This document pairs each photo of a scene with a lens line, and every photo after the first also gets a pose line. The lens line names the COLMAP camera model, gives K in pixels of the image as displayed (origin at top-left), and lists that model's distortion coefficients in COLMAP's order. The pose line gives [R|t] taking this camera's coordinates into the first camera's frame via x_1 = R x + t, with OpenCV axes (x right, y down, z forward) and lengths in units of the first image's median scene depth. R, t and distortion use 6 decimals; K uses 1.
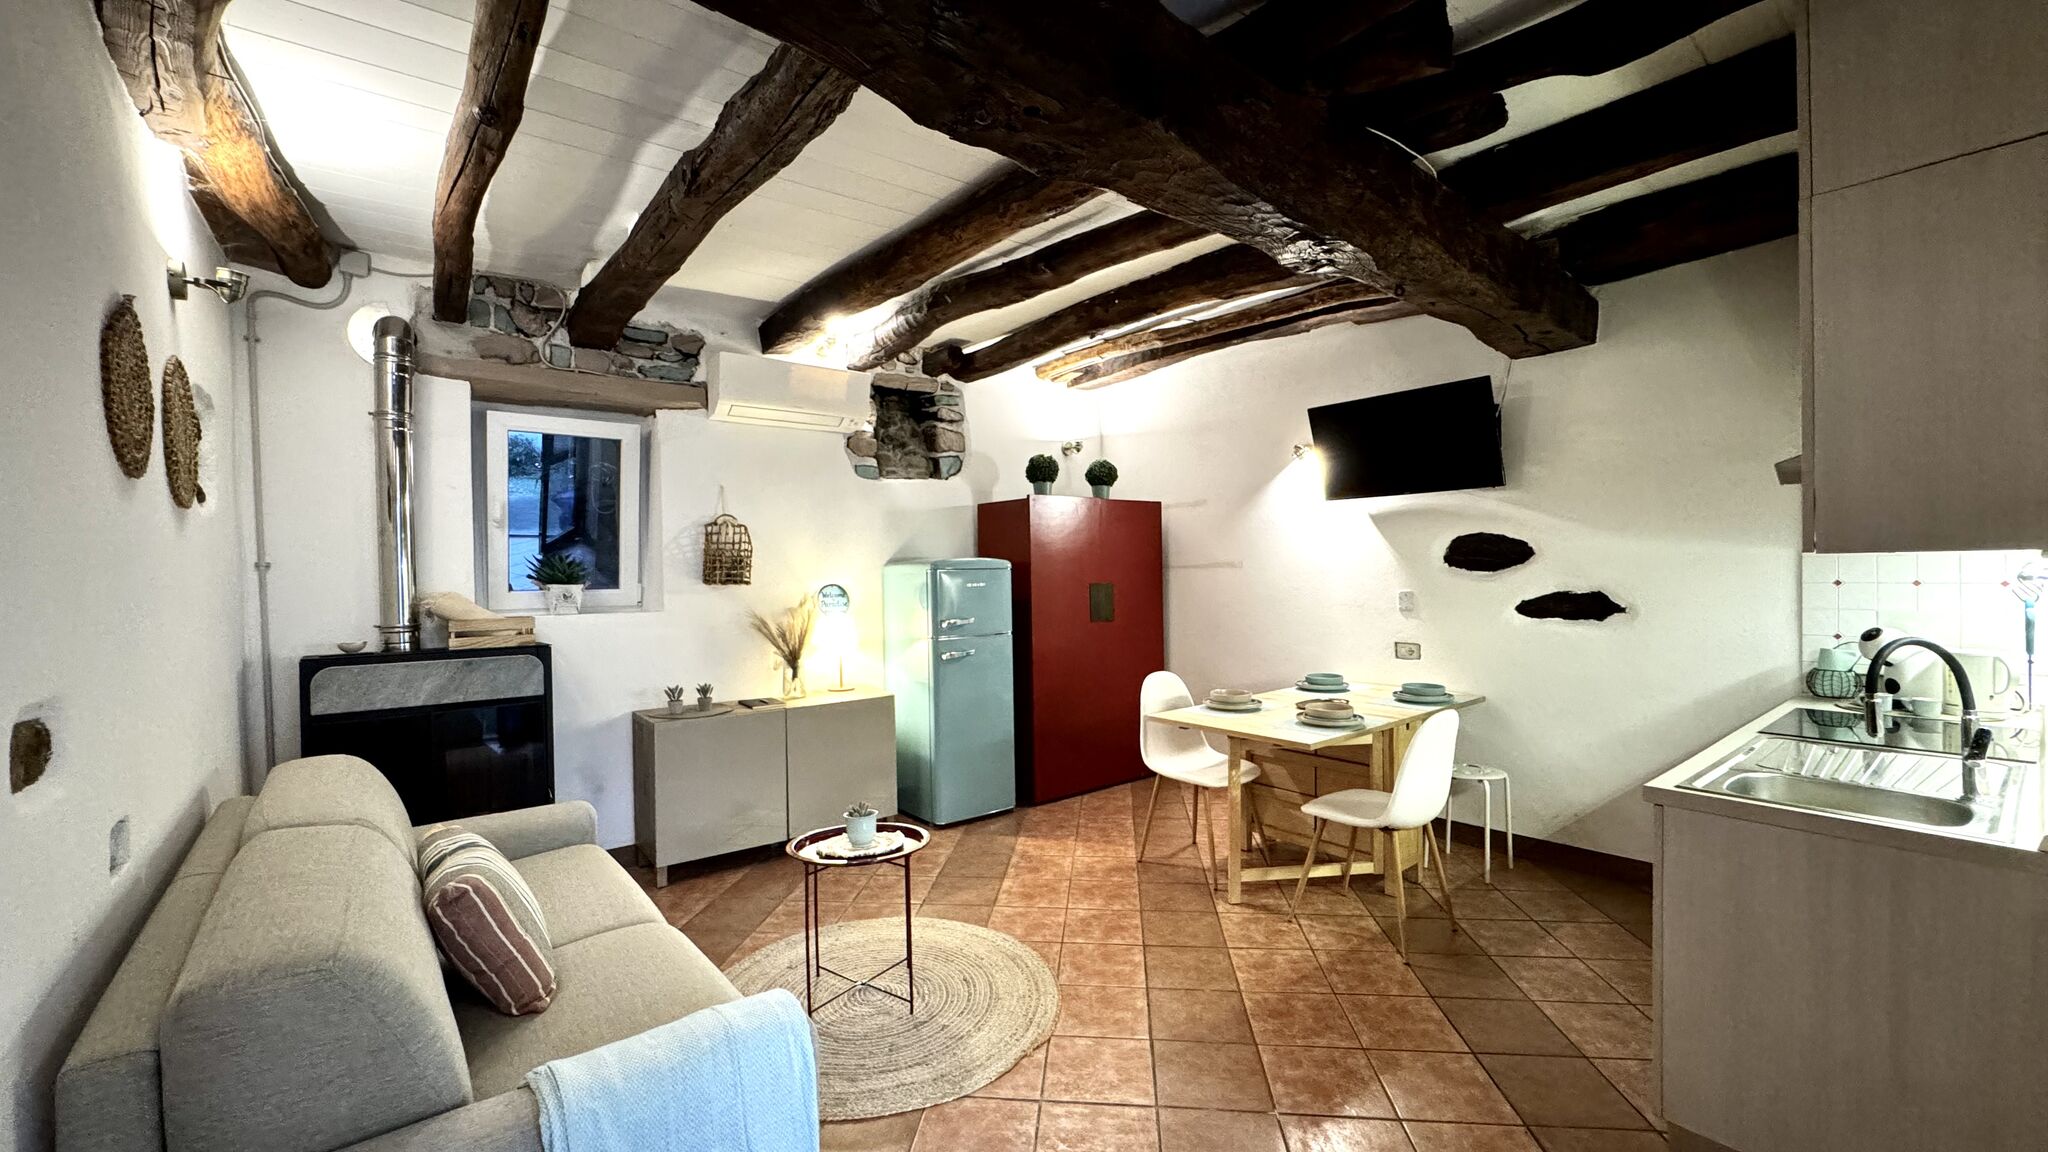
lens RADIAL K [[824.2, 0, 1026.0], [0, 824.2, 576.1], [0, 0, 1]] dist [-0.002402, -0.000079]
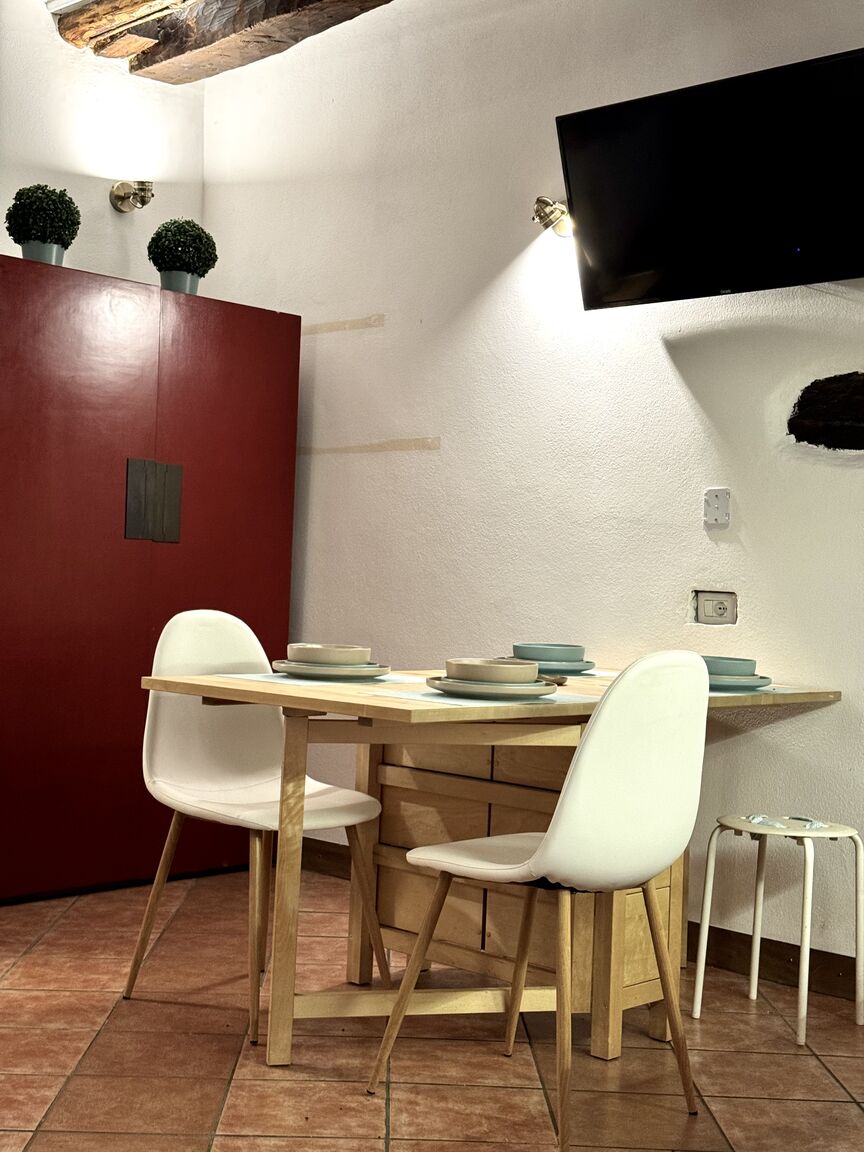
lens RADIAL K [[1610.1, 0, 434.0], [0, 1610.1, 571.4], [0, 0, 1]] dist [0.117216, 0.000000]
pose [[0.989664, 0.059574, 0.130443, 0.173713], [-0.057644, 0.998165, -0.018523, 0.105362], [-0.131307, 0.010812, 0.991283, 0.037897]]
